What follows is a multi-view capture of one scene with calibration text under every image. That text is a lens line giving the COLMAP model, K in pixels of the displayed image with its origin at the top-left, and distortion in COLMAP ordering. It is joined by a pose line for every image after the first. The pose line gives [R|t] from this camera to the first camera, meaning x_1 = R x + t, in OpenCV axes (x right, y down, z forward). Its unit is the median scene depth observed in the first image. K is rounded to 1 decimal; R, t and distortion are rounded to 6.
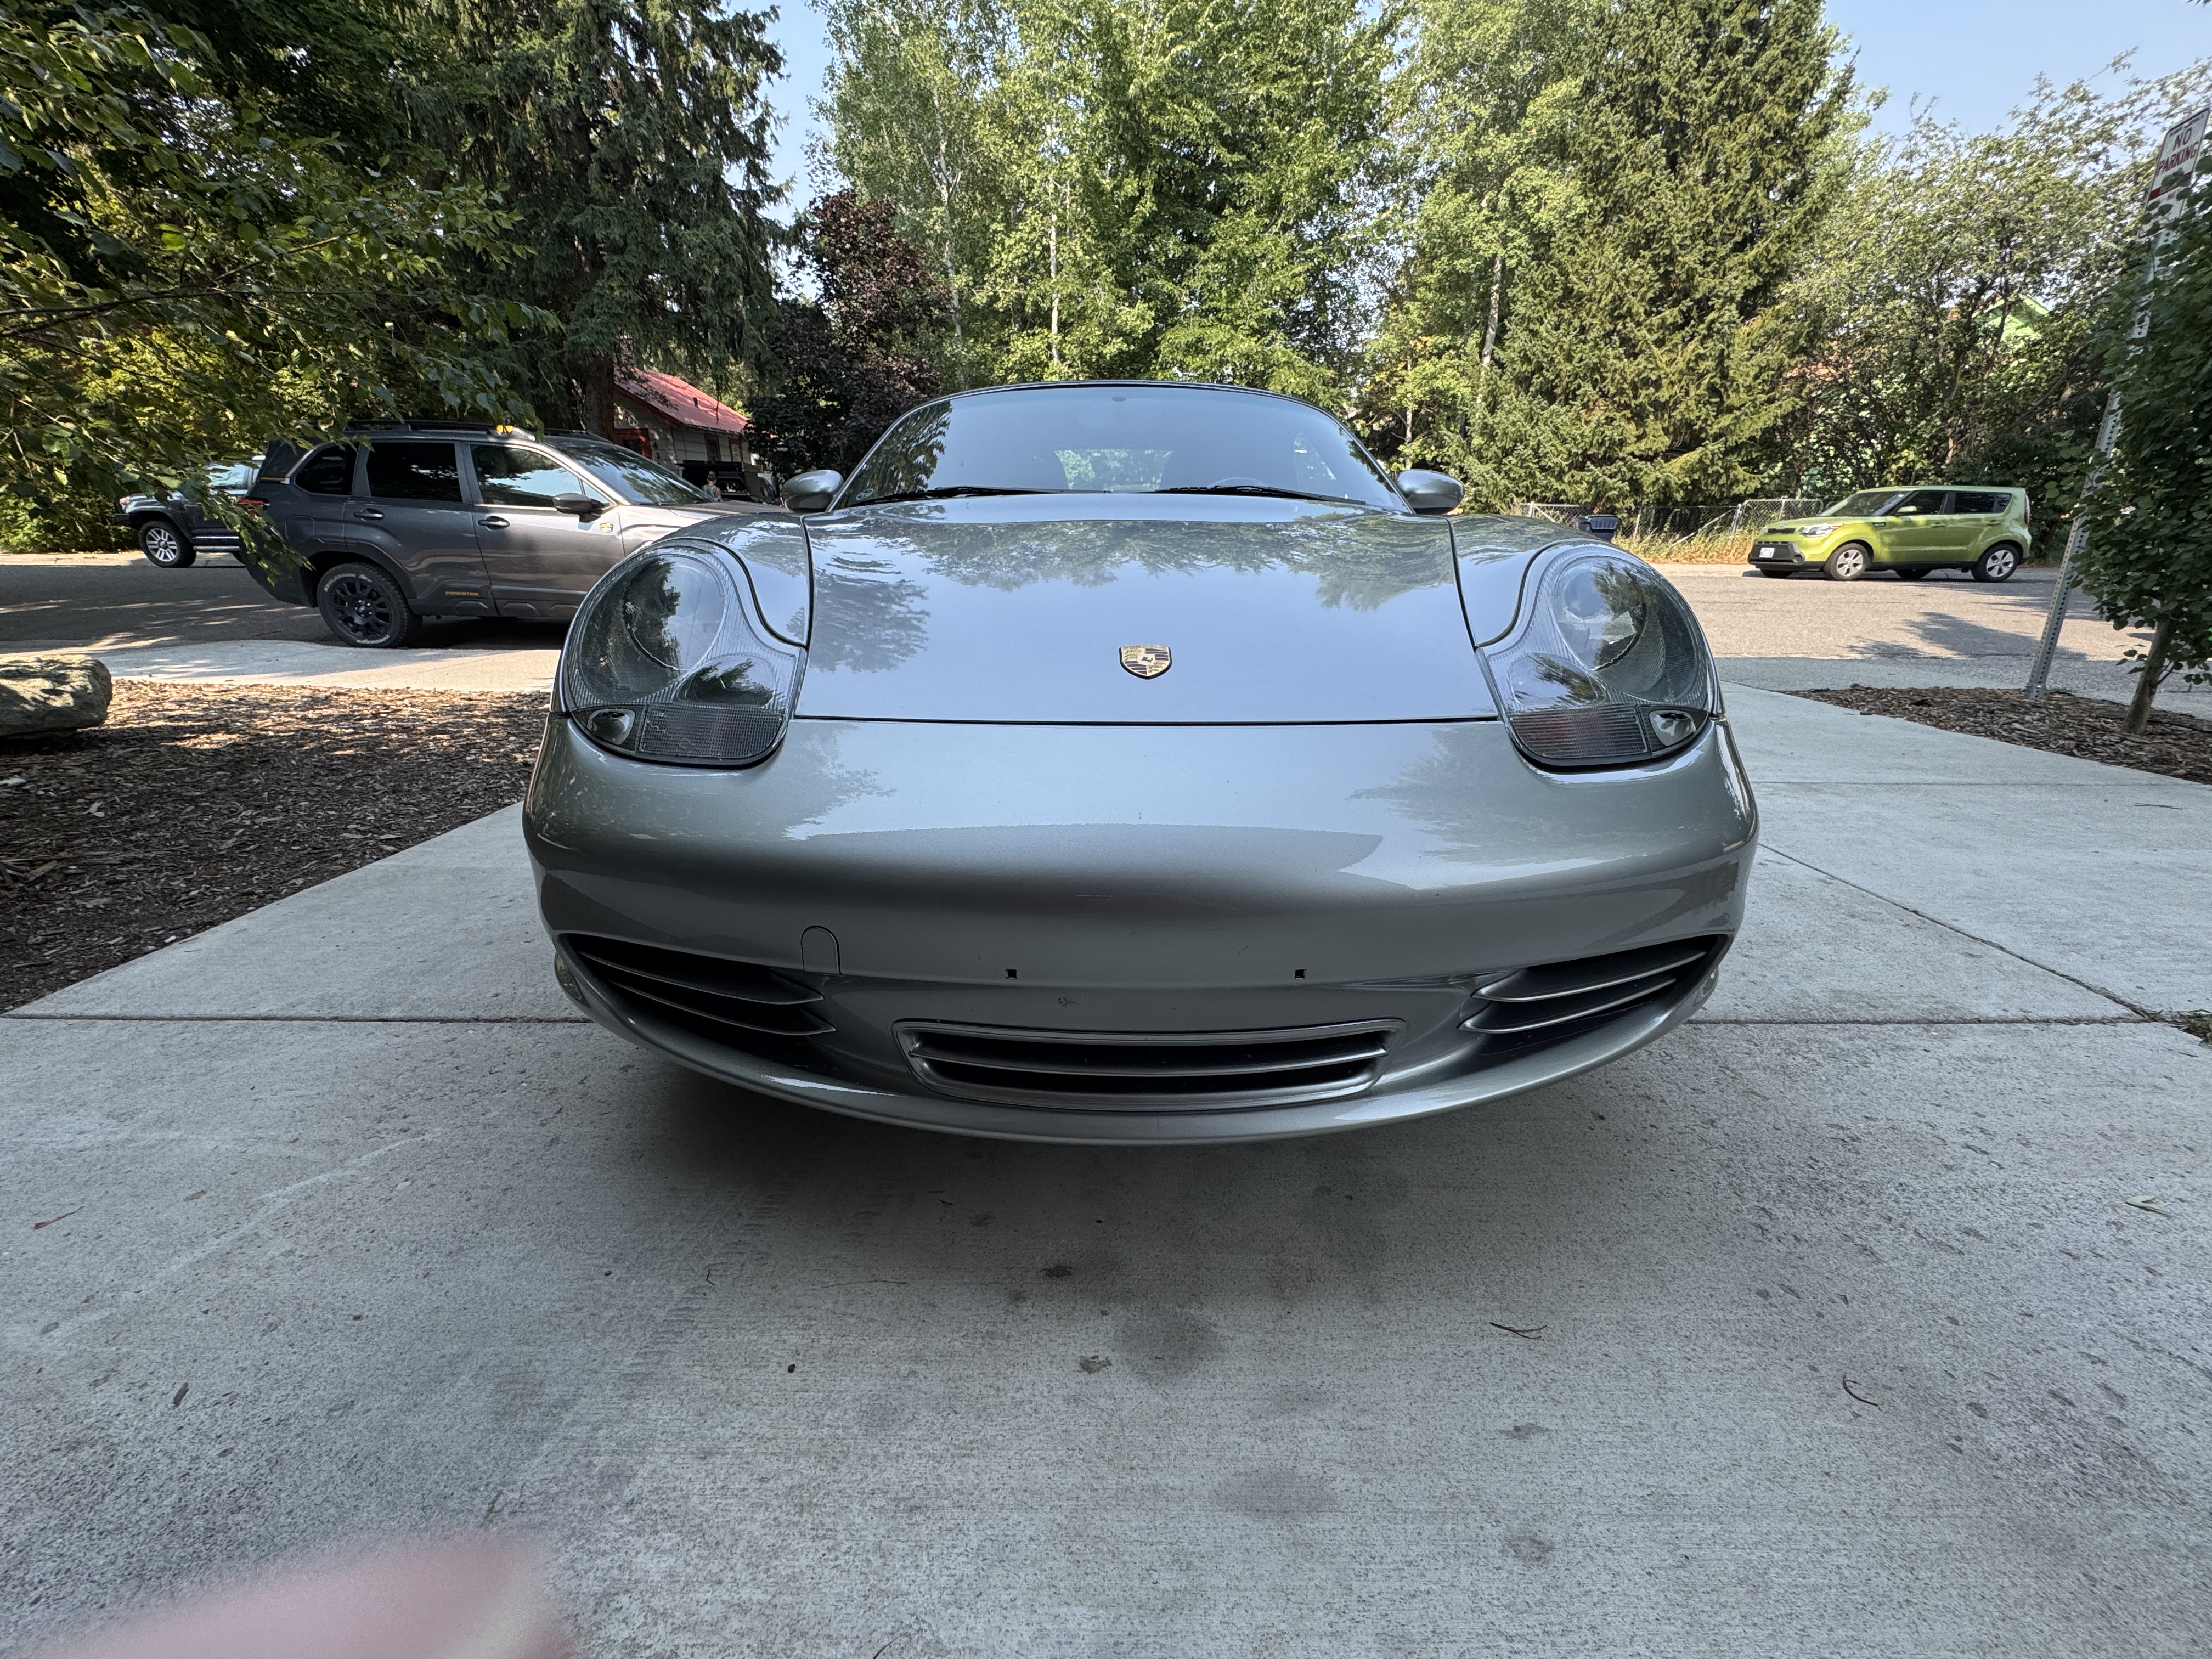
lens RADIAL K [[879.5, 0, 1106.0], [0, 879.5, 829.5], [0, 0, 1]] dist [-0.002682, -0.000037]
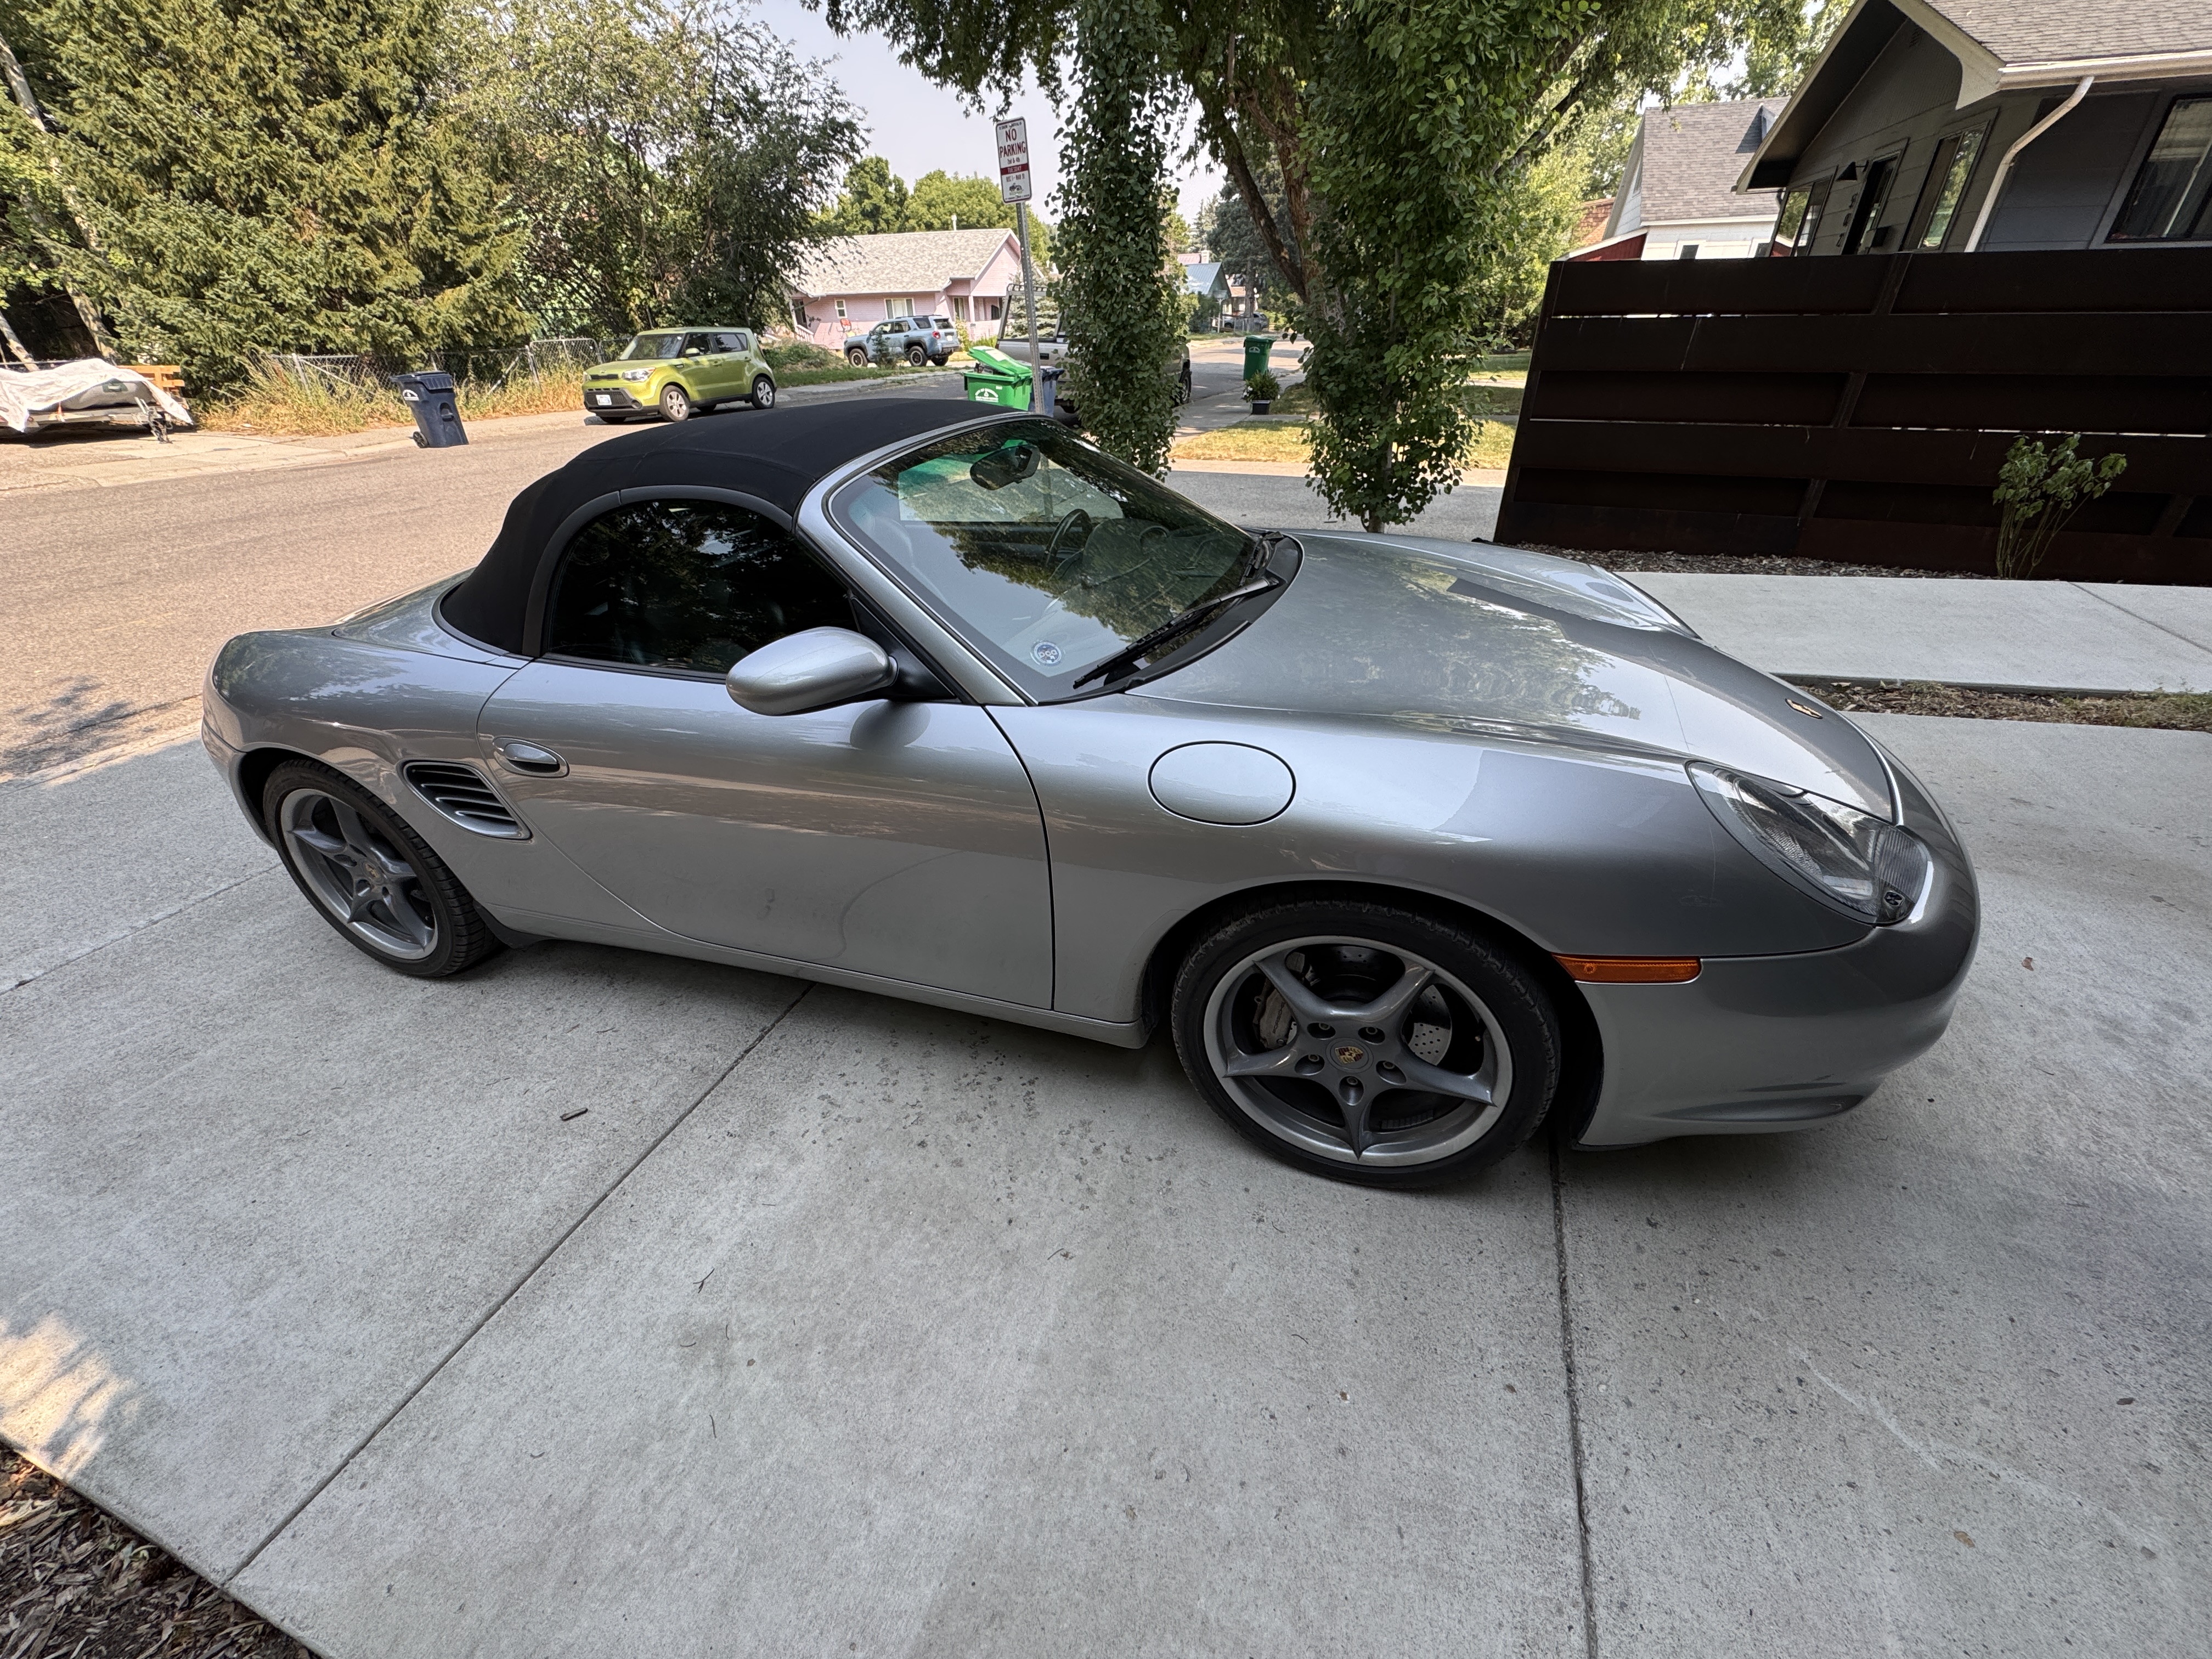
lens RADIAL K [[872.5, 0, 1106.0], [0, 872.5, 829.5], [0, 0, 1]] dist [-0.001127, -0.000585]
pose [[0.338580, -0.483651, 0.807121, -0.108270], [0.335217, 0.863504, 0.376816, -0.061023], [-0.879200, 0.142978, 0.454493, 0.078418]]
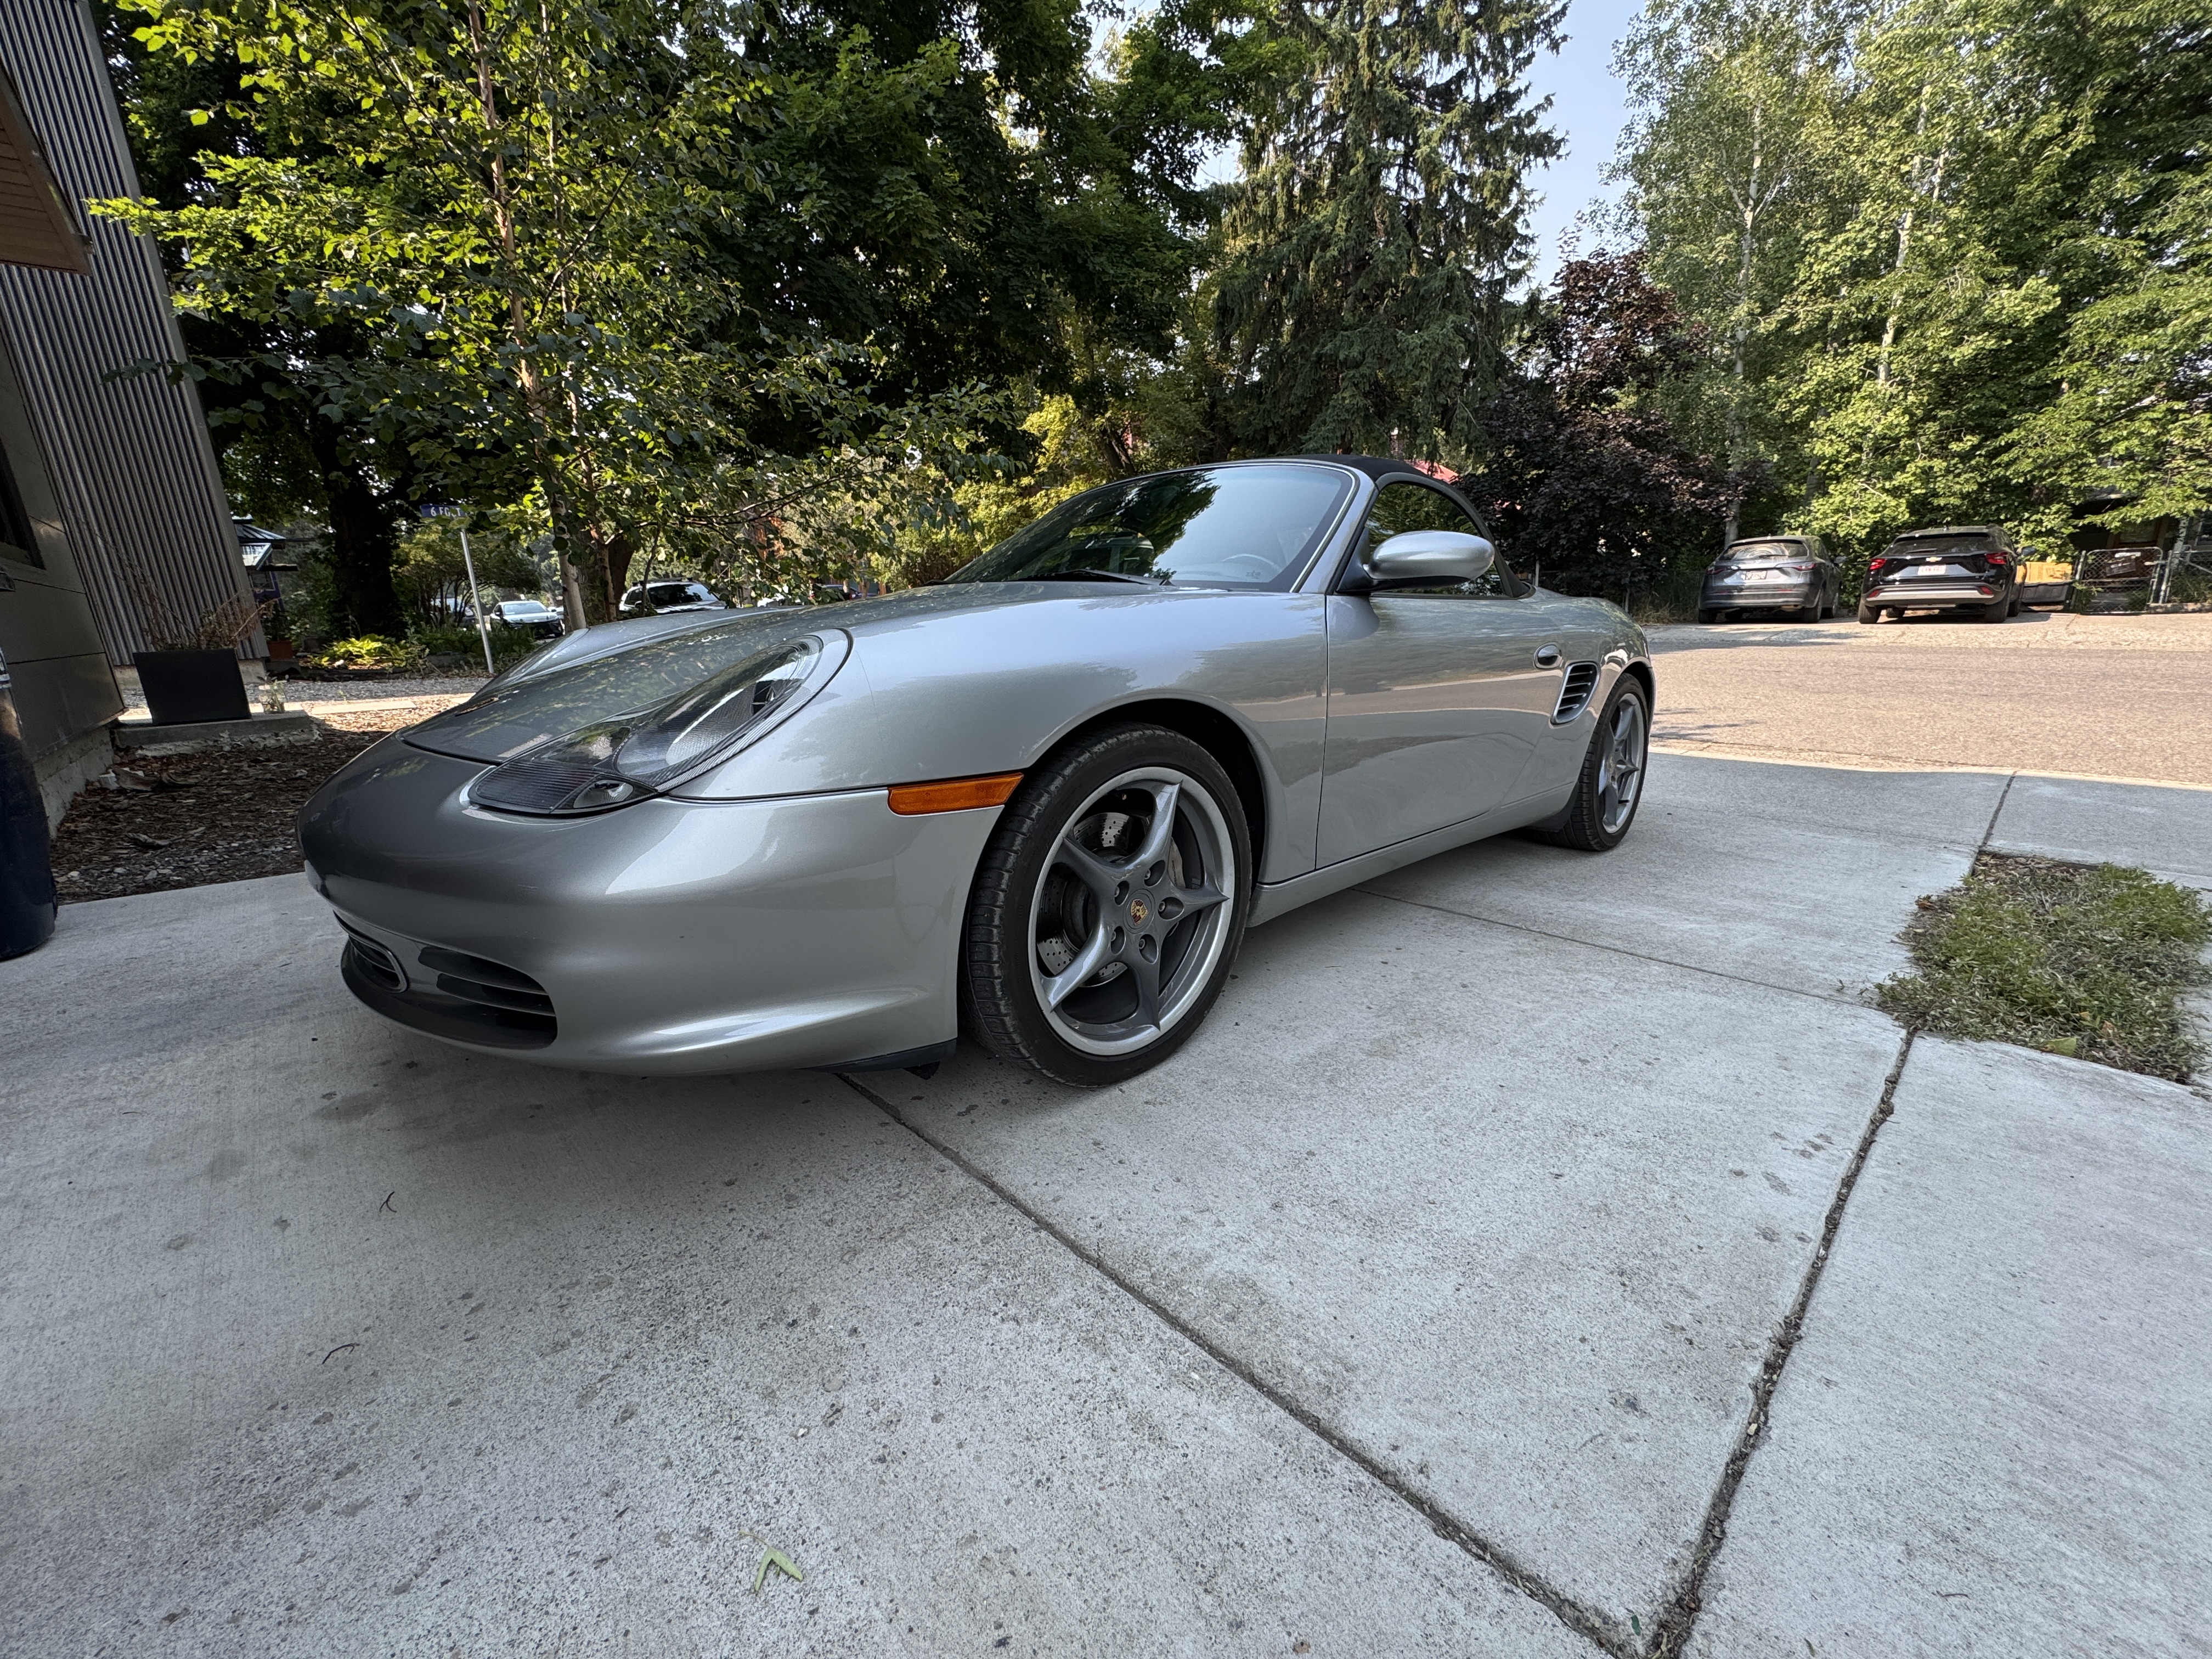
lens RADIAL K [[879.5, 0, 1106.0], [0, 879.5, 829.5], [0, 0, 1]] dist [-0.002682, -0.000037]
pose [[0.691353, 0.161102, -0.704327, 0.105211], [-0.211723, 0.977204, 0.015694, -0.012645], [0.690799, 0.138273, 0.709702, 0.036121]]
